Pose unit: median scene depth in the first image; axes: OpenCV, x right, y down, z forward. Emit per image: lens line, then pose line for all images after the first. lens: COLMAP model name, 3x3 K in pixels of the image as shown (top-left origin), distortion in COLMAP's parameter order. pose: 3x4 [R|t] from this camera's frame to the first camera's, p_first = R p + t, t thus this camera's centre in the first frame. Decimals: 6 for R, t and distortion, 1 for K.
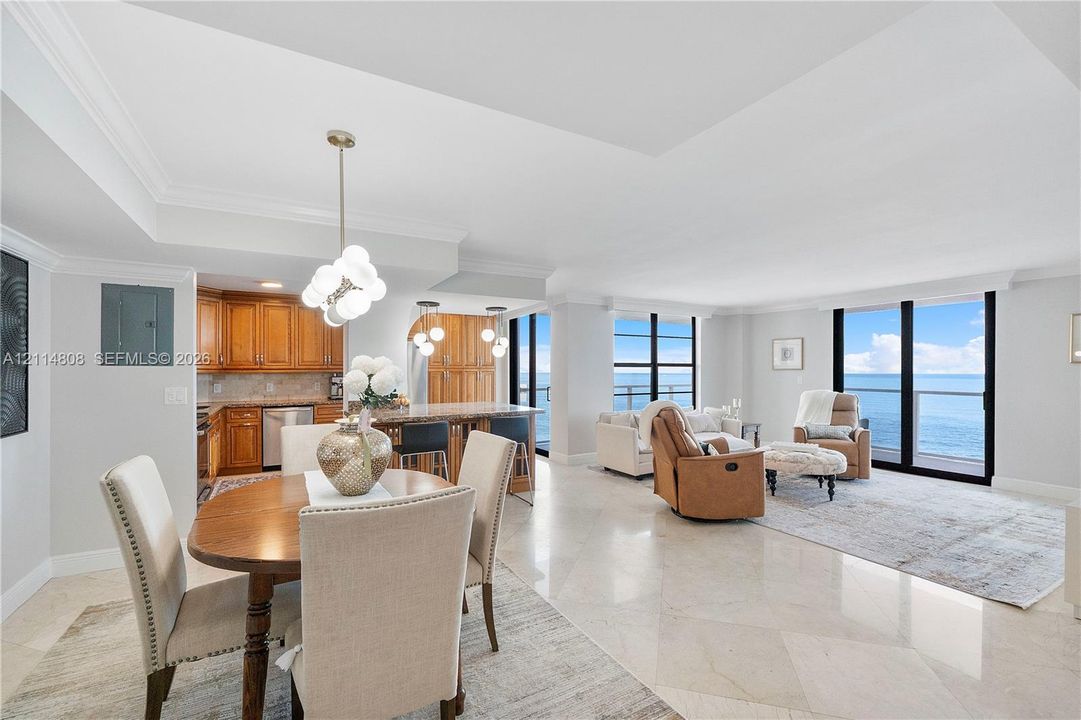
lens RADIAL K [[458.7, 0, 539.2], [0, 458.7, 369.9], [0, 0, 1]] dist [-0.006543, 0.000659]
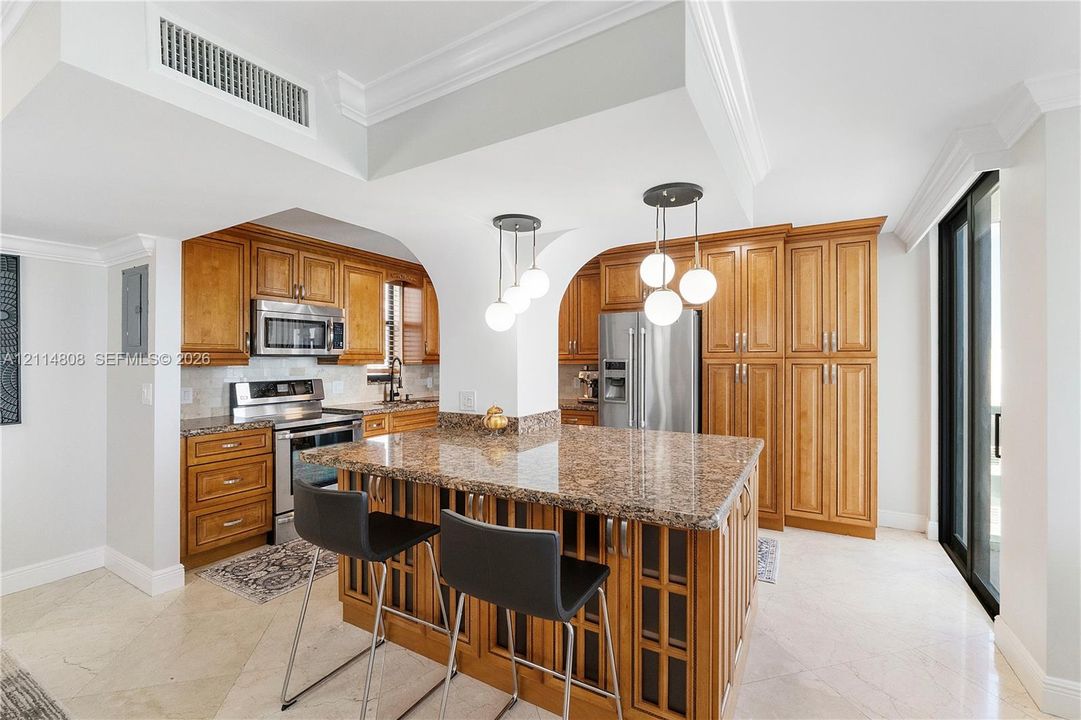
lens RADIAL K [[458.7, 0, 549.5], [0, 458.7, 360.3], [0, 0, 1]] dist [-0.006543, 0.000659]
pose [[0.516345, -0.003279, -0.856374, 0.157976], [0.001726, 0.999995, -0.002788, 0.000072], [0.856379, -0.000039, 0.516348, 0.669561]]
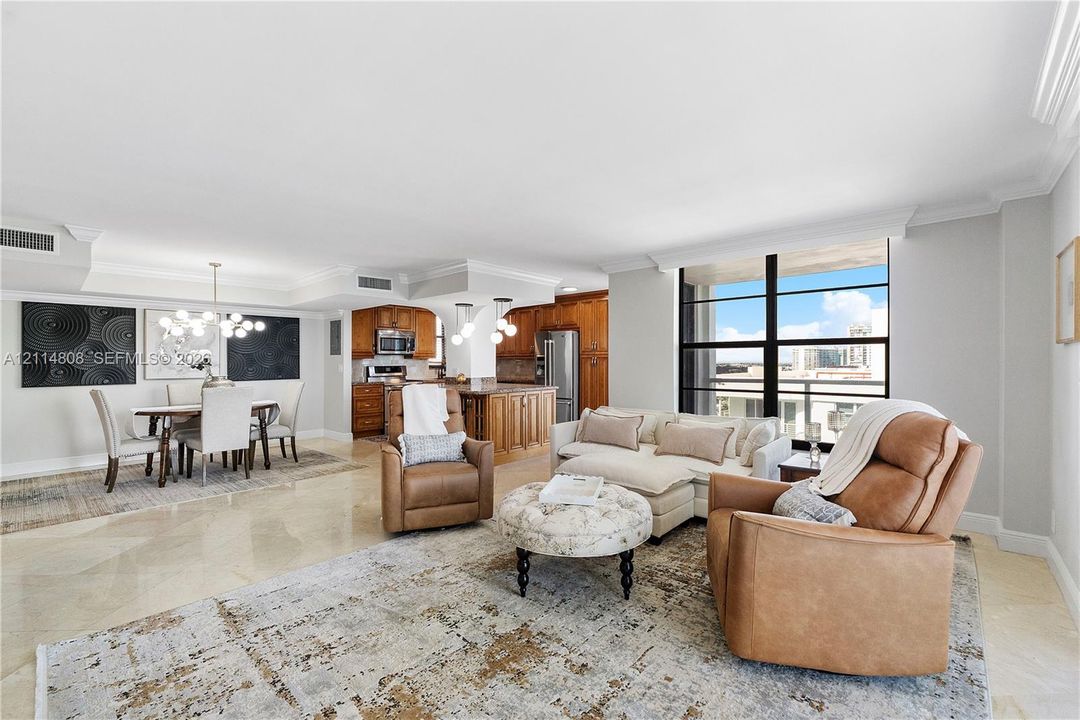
lens RADIAL K [[458.3, 0, 545.6], [0, 458.3, 361.3], [0, 0, 1]] dist [-0.006543, 0.000659]
pose [[0.325560, -0.002086, -0.945519, 0.906418], [0.002246, 0.999996, -0.001433, 0.015615], [0.945519, -0.001657, 0.325564, 0.680240]]
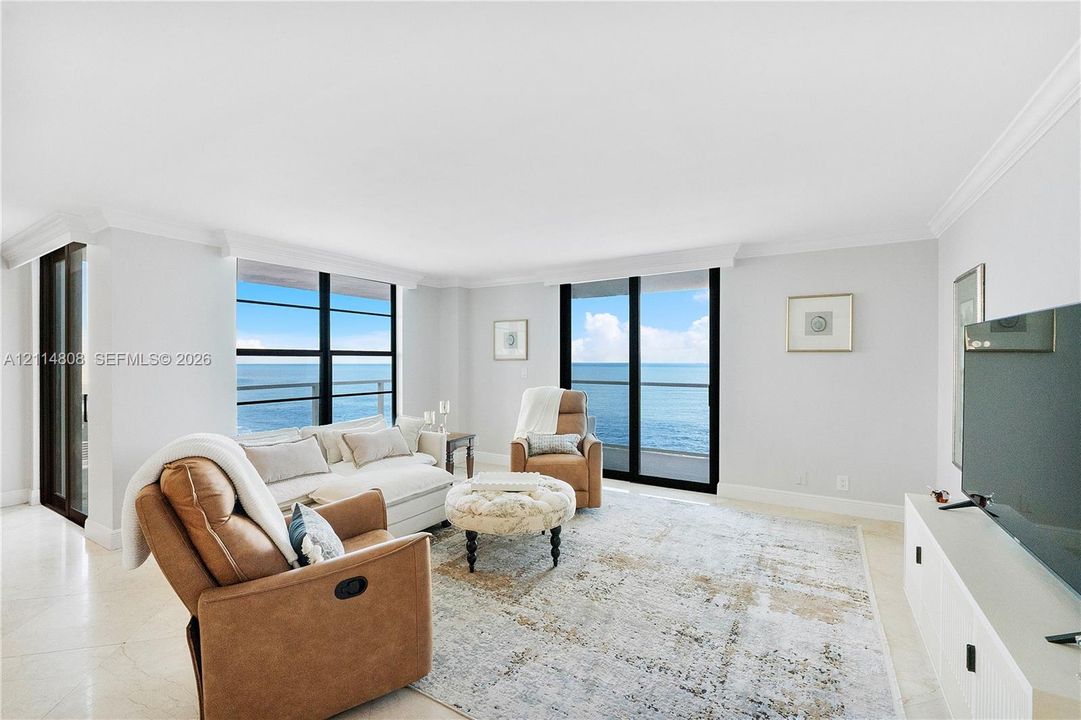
lens RADIAL K [[458.7, 0, 542.7], [0, 458.7, 361.2], [0, 0, 1]] dist [-0.006543, 0.000659]
pose [[0.864502, -0.005363, 0.502601, 0.243183], [0.005350, 0.999985, 0.001467, 0.001768], [-0.502601, 0.001420, 0.864517, 0.366229]]
